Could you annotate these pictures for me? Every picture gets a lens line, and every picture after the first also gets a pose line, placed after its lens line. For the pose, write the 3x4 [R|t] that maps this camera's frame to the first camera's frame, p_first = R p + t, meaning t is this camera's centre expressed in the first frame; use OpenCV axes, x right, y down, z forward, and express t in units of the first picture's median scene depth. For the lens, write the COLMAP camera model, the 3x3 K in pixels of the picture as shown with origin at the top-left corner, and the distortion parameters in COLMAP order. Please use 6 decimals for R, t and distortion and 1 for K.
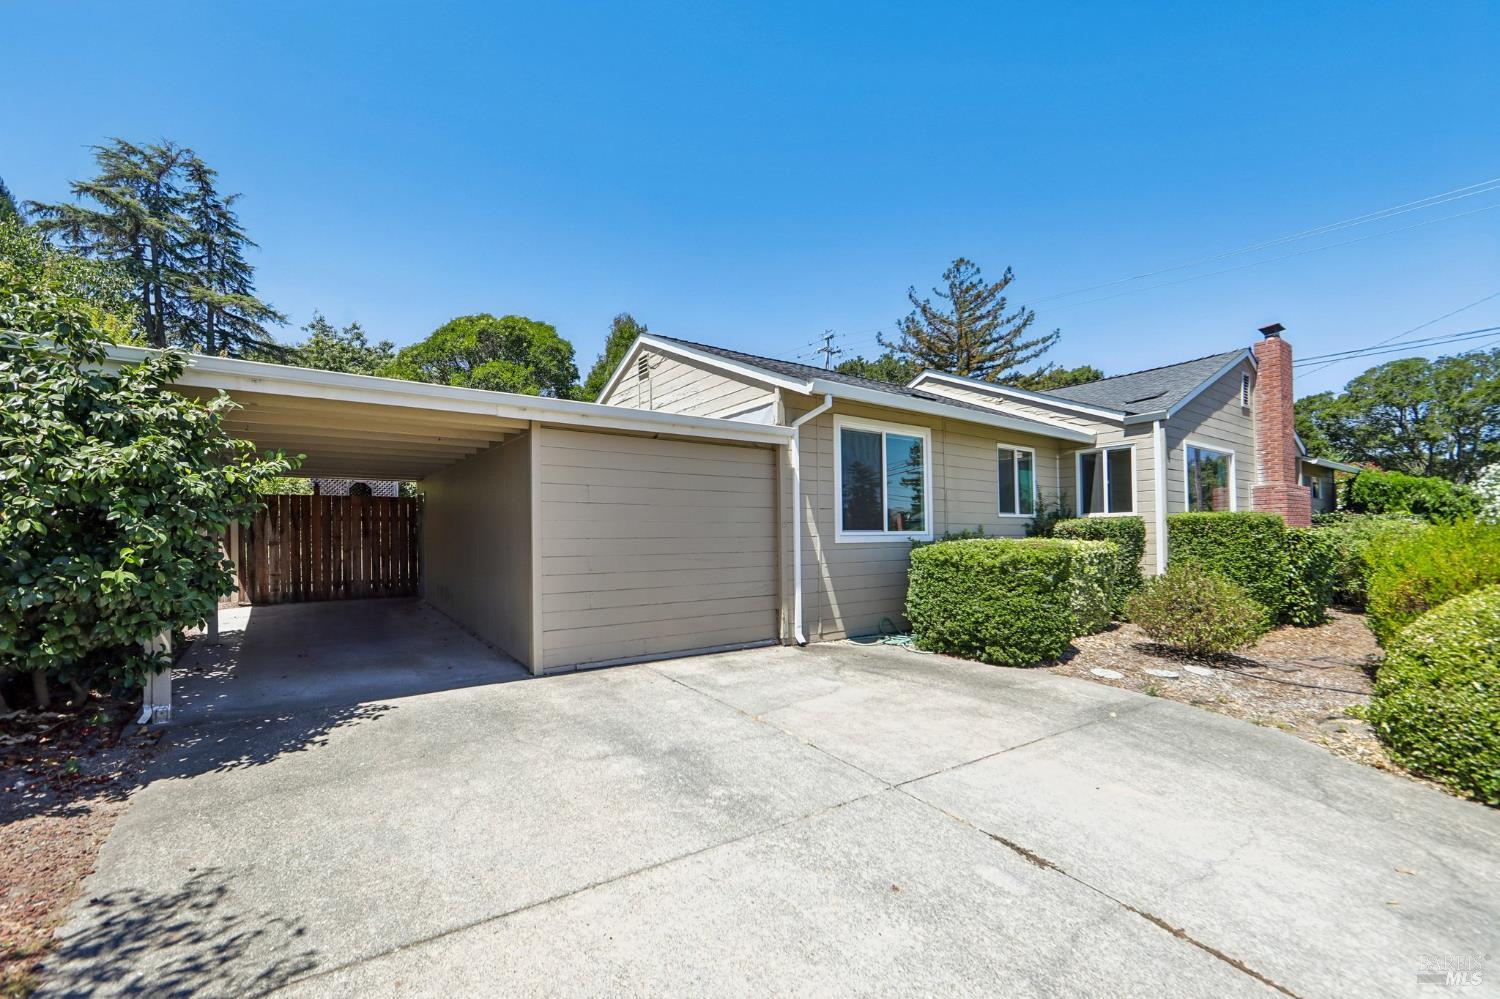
lens RADIAL K [[624.1, 0, 747.2], [0, 624.1, 521.7], [0, 0, 1]] dist [-0.011676, 0.000477]
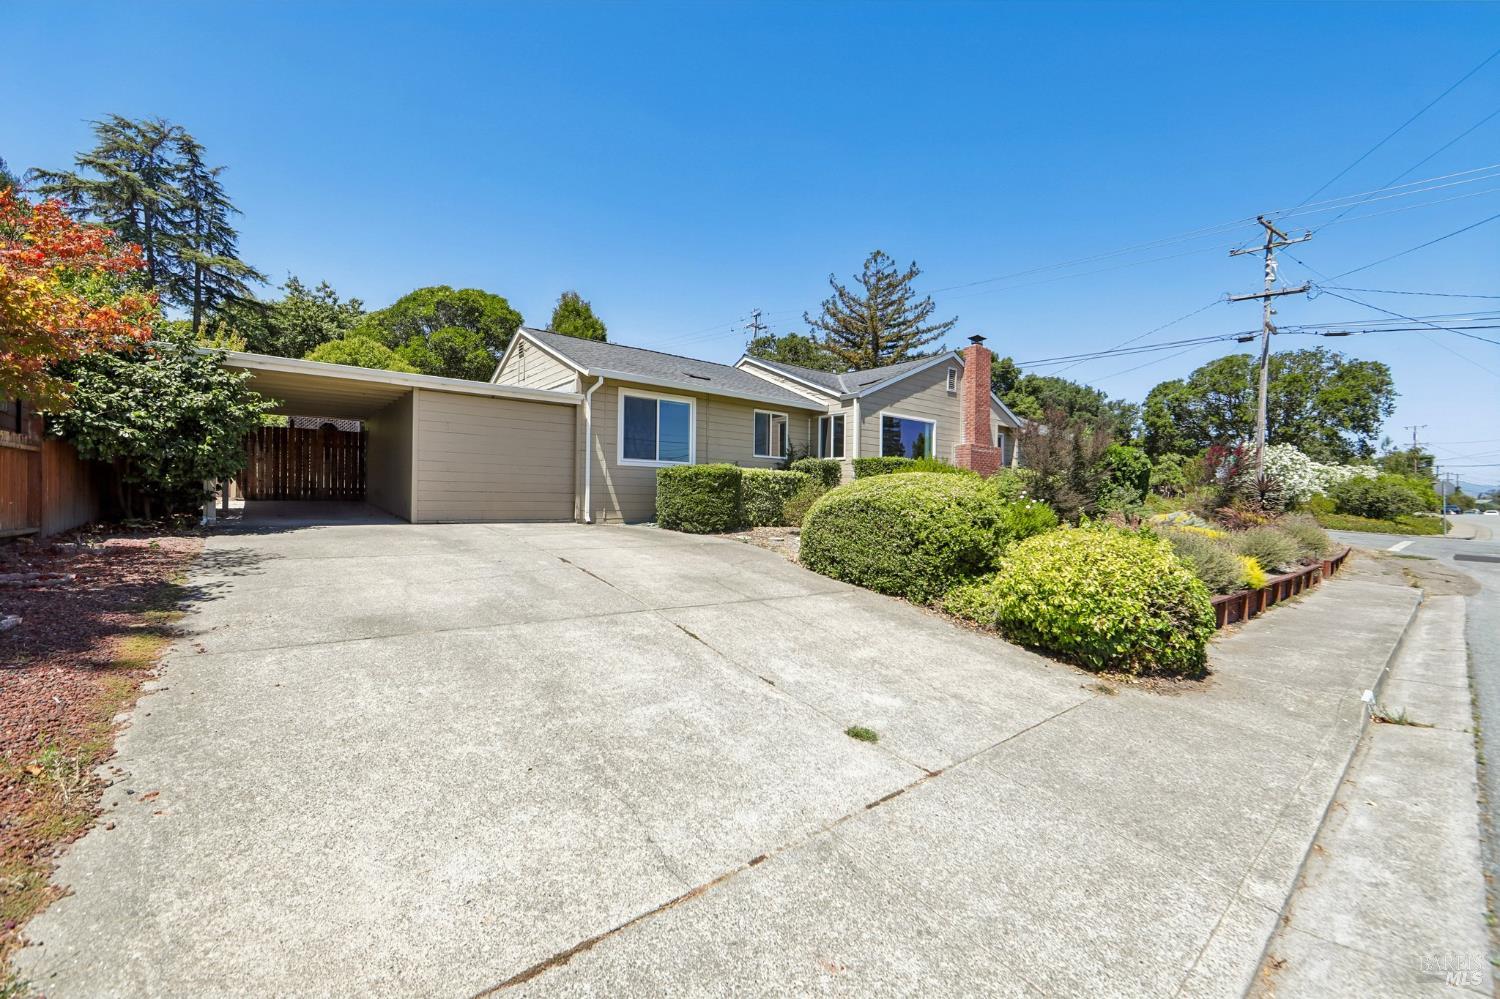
lens RADIAL K [[594.6, 0, 760.9], [0, 594.6, 490.3], [0, 0, 1]] dist [-0.009522, 0.000803]
pose [[0.997564, 0.029040, 0.063419, 0.130768], [-0.030160, 0.999405, 0.016763, 0.019468], [-0.062894, -0.018635, 0.997846, -0.186367]]
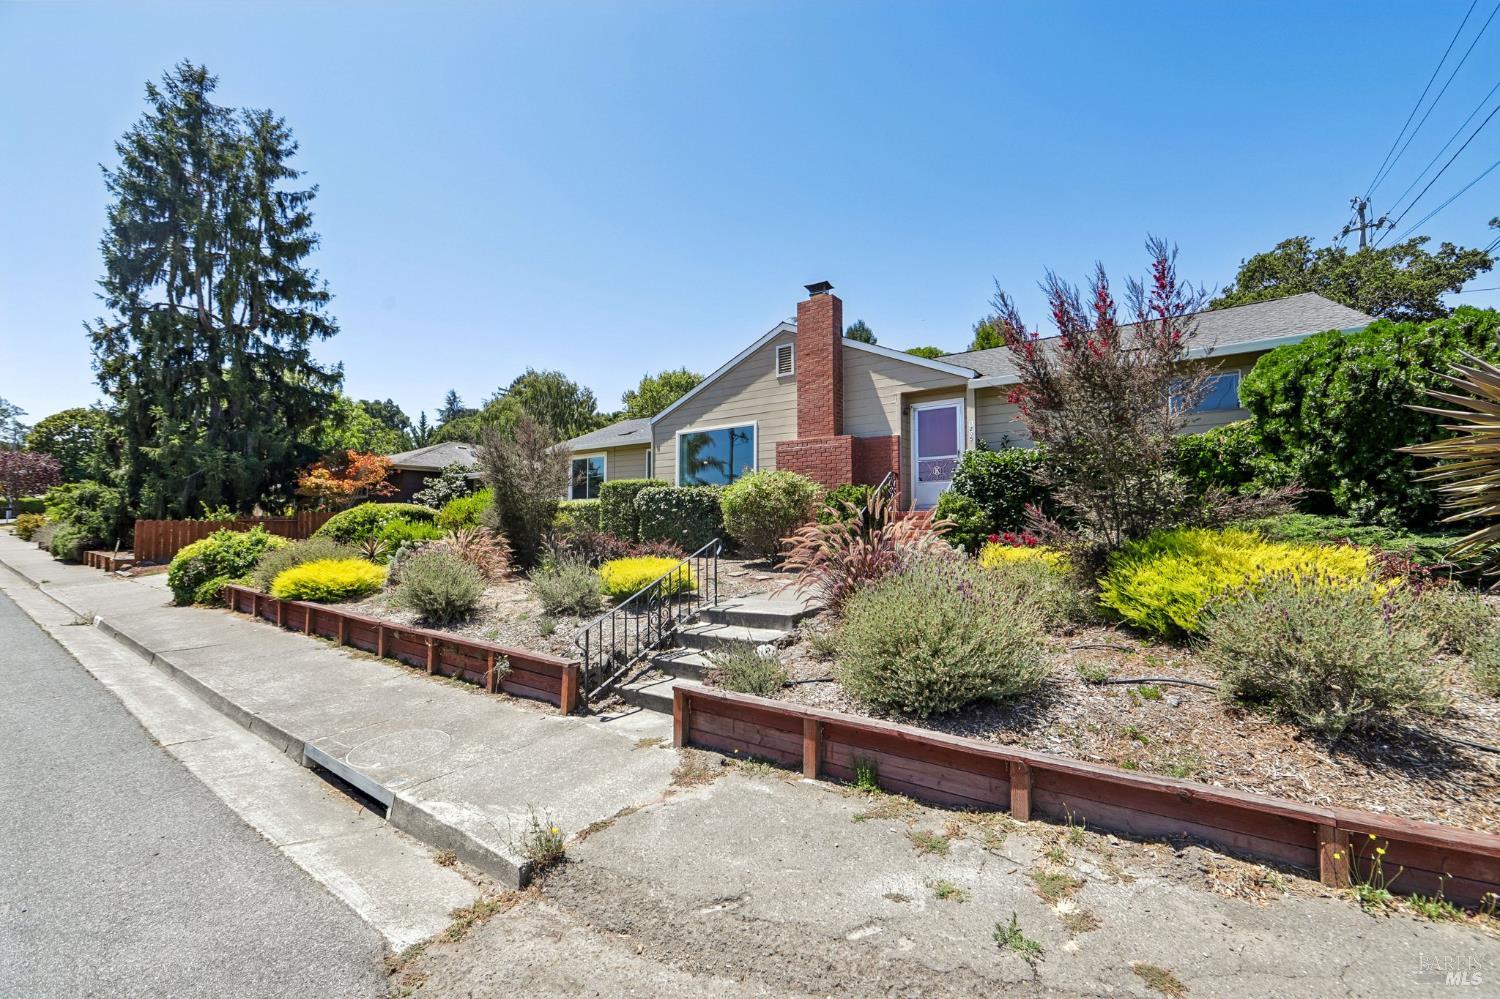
lens RADIAL K [[594.6, 0, 760.9], [0, 594.6, 490.3], [0, 0, 1]] dist [-0.009522, 0.000803]
pose [[0.310400, -0.043573, -0.949607, 0.880588], [0.025838, 0.998967, -0.037392, 0.029436], [0.950255, -0.012929, 0.311205, 0.304477]]
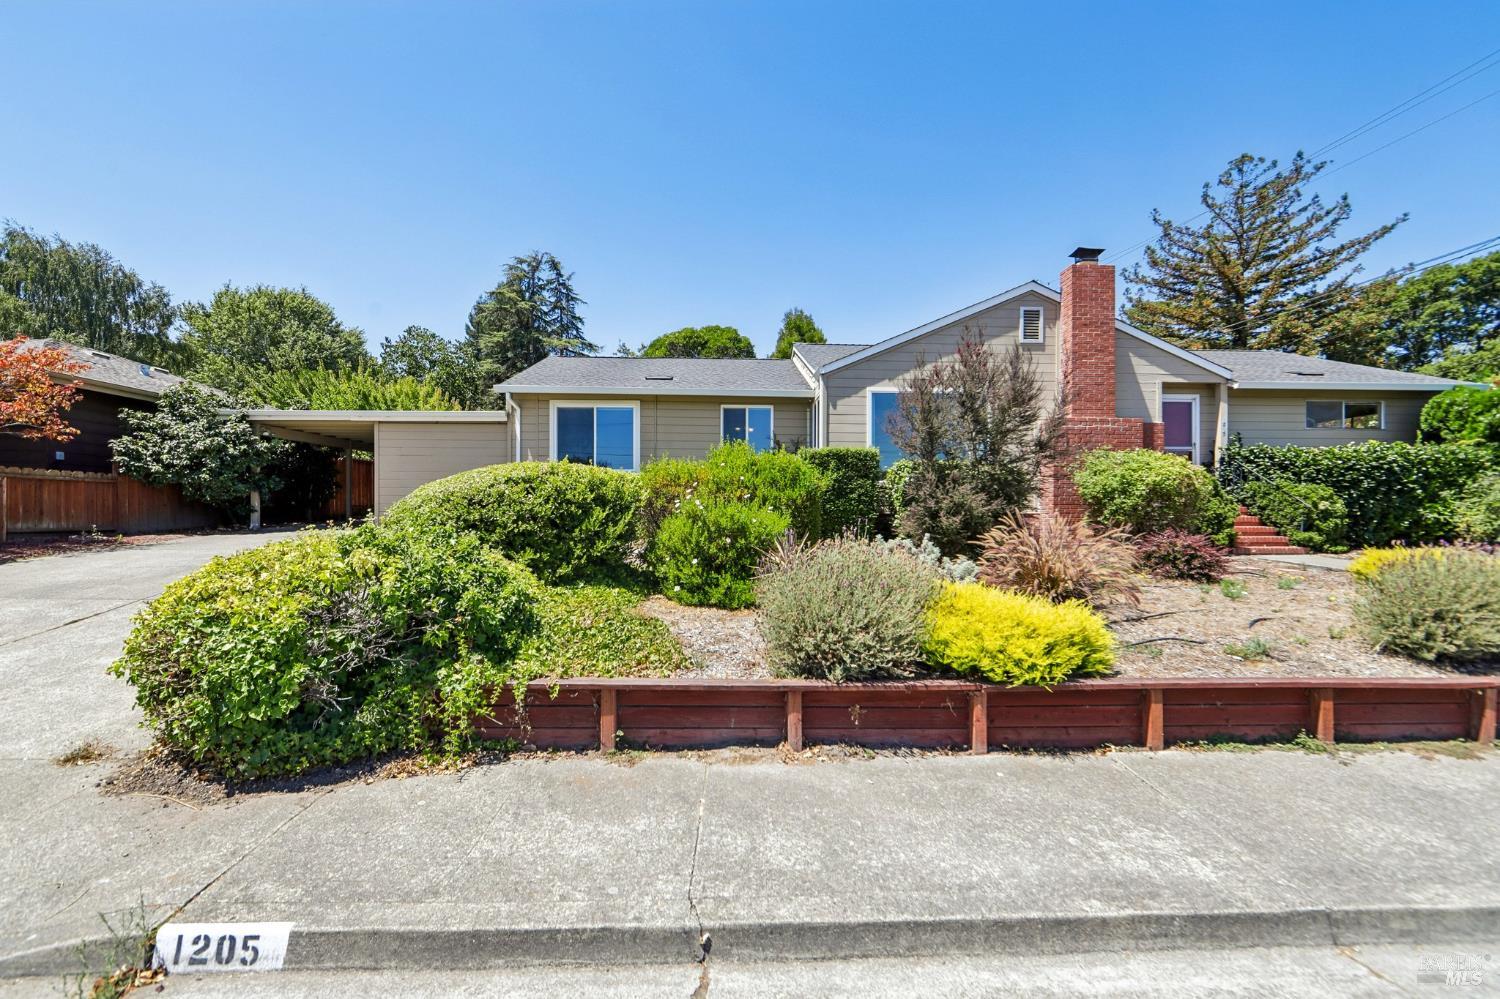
lens RADIAL K [[603.5, 0, 753.5], [0, 603.5, 507.1], [0, 0, 1]] dist [-0.007764, 0.000654]
pose [[0.833155, 0.010616, -0.552938, 0.472737], [0.003476, 0.999695, 0.024431, 0.025841], [0.553029, -0.022277, 0.832864, -0.025884]]
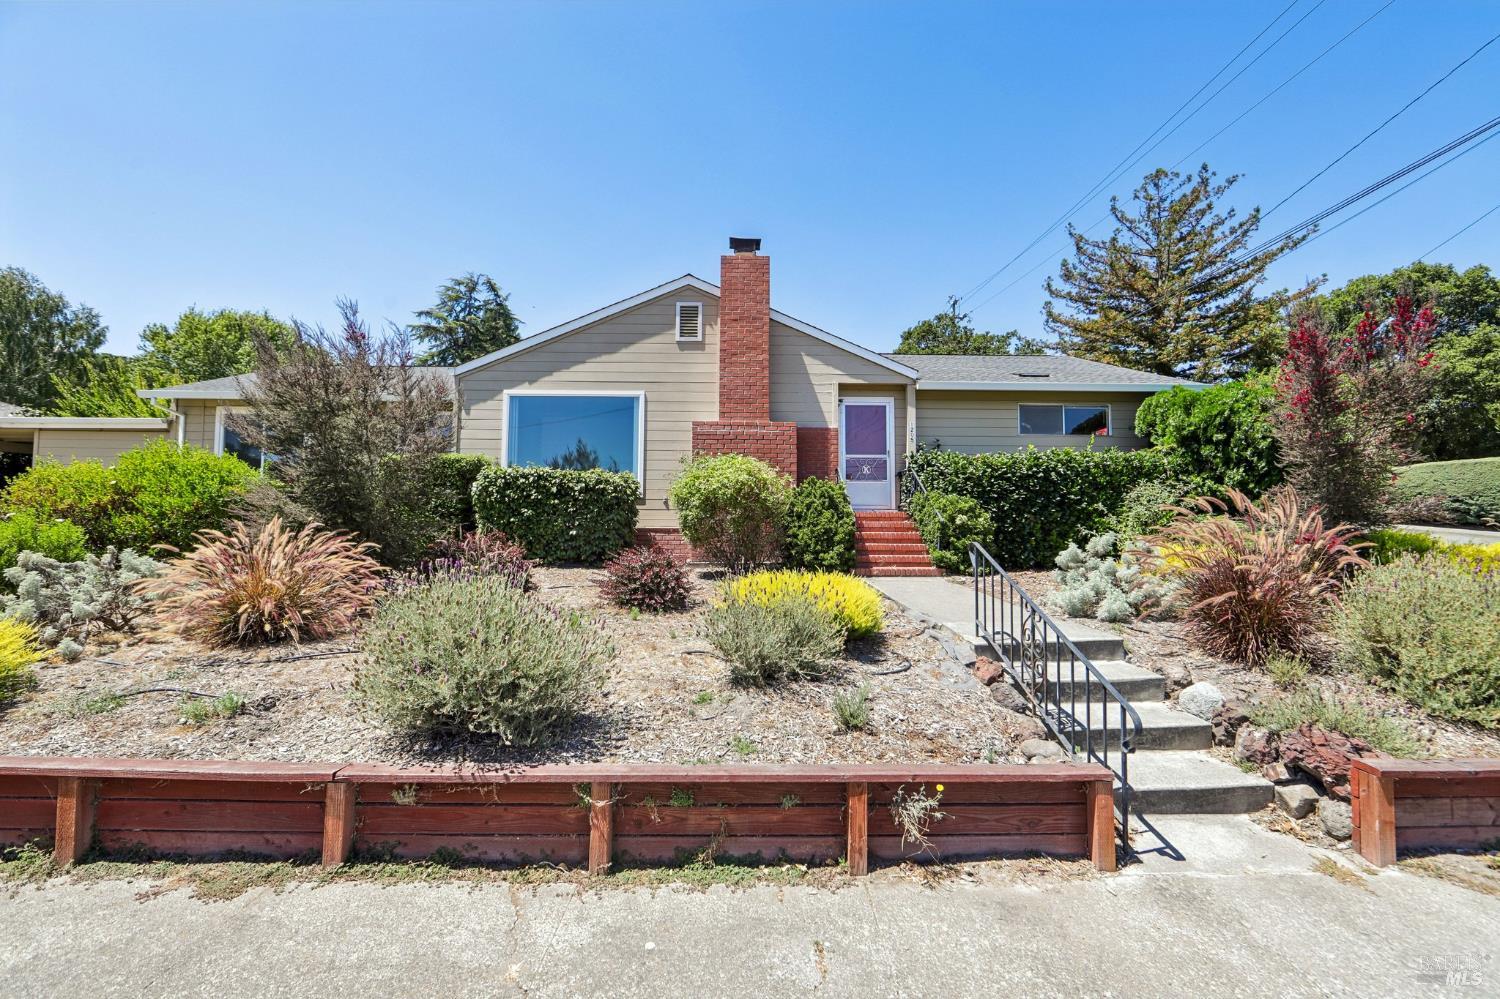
lens RADIAL K [[594.6, 0, 760.9], [0, 594.6, 490.3], [0, 0, 1]] dist [-0.009522, 0.000803]
pose [[0.817094, -0.020875, -0.576127, 0.676280], [0.000635, 0.999376, -0.035311, 0.030992], [0.576505, 0.028487, 0.816597, 0.175832]]
